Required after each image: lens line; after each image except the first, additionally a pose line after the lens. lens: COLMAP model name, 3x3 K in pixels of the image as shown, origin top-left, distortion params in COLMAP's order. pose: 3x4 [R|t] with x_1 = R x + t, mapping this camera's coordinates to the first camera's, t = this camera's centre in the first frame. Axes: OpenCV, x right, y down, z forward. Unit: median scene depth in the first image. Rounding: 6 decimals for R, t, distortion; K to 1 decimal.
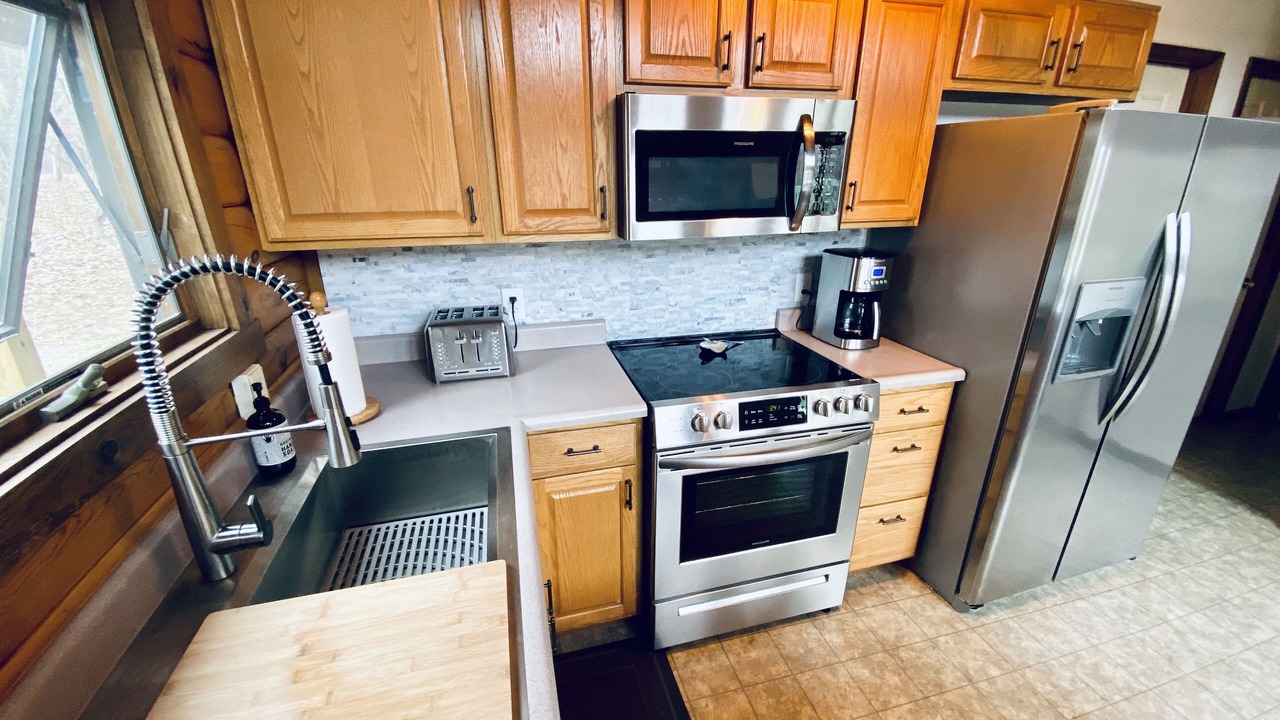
lens RADIAL K [[516.7, 0, 641.8], [0, 516.7, 369.7], [0, 0, 1]] dist [0.027823, -0.019877]
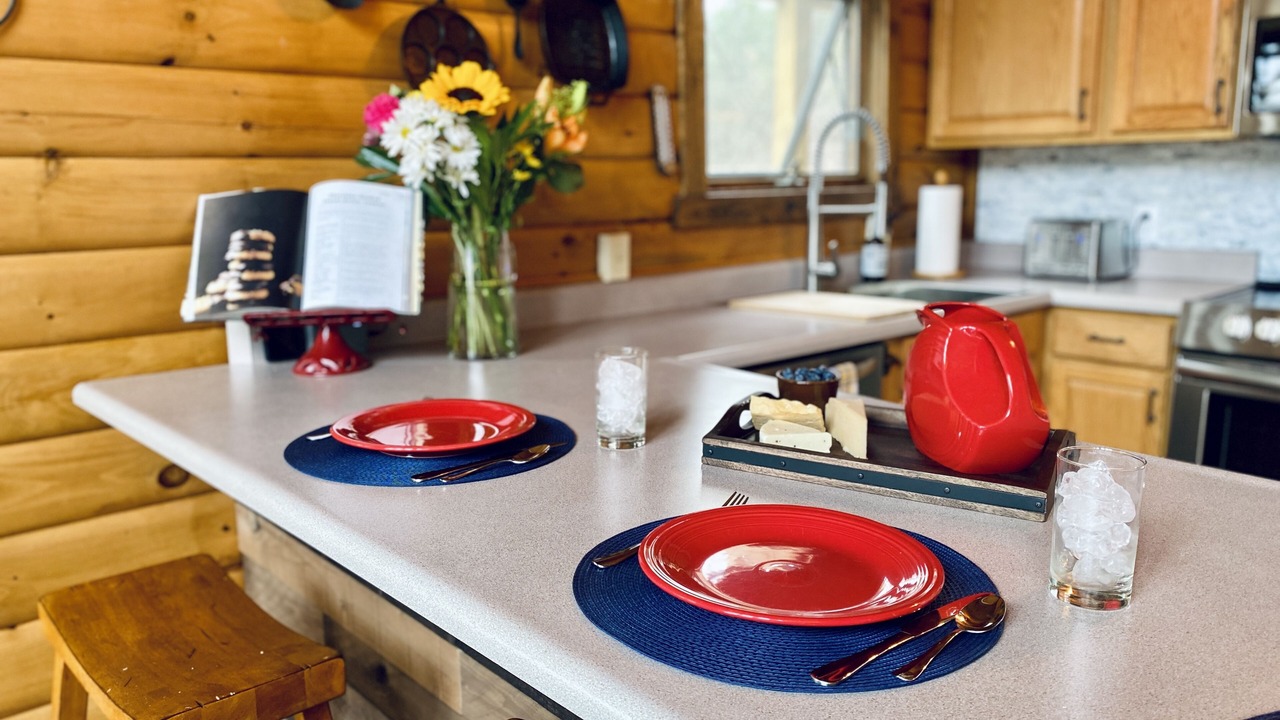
lens RADIAL K [[988.7, 0, 640.0], [0, 988.7, 360.0], [0, 0, 1]] dist [0.020744, -0.009171]
pose [[0.474136, 0.159333, -0.865915, 0.841018], [-0.307287, 0.951592, 0.006842, 0.347288], [0.825088, 0.262840, 0.500145, -0.496900]]
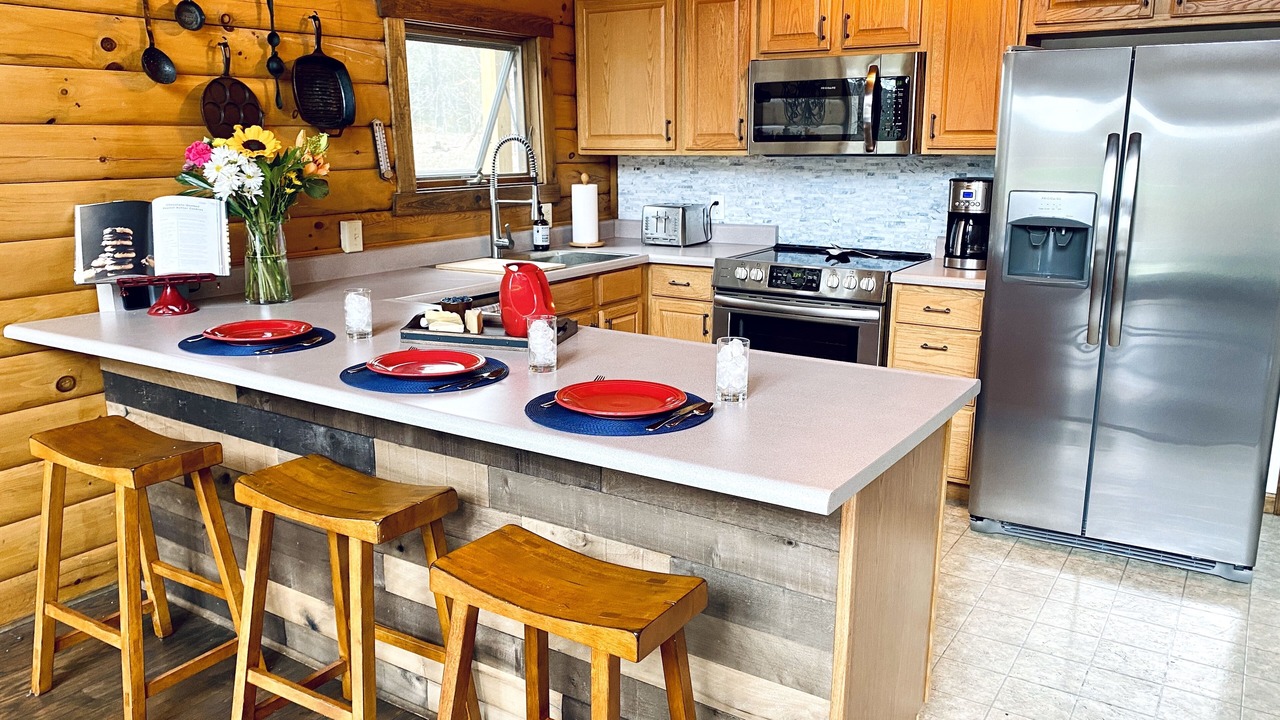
lens RADIAL K [[988.7, 0, 640.0], [0, 988.7, 360.0], [0, 0, 1]] dist [0.020744, -0.009171]
pose [[0.679581, 0.159293, -0.716097, 1.492234], [-0.260856, 0.964816, -0.032935, 0.386675], [0.685656, 0.209181, 0.697223, -0.827131]]
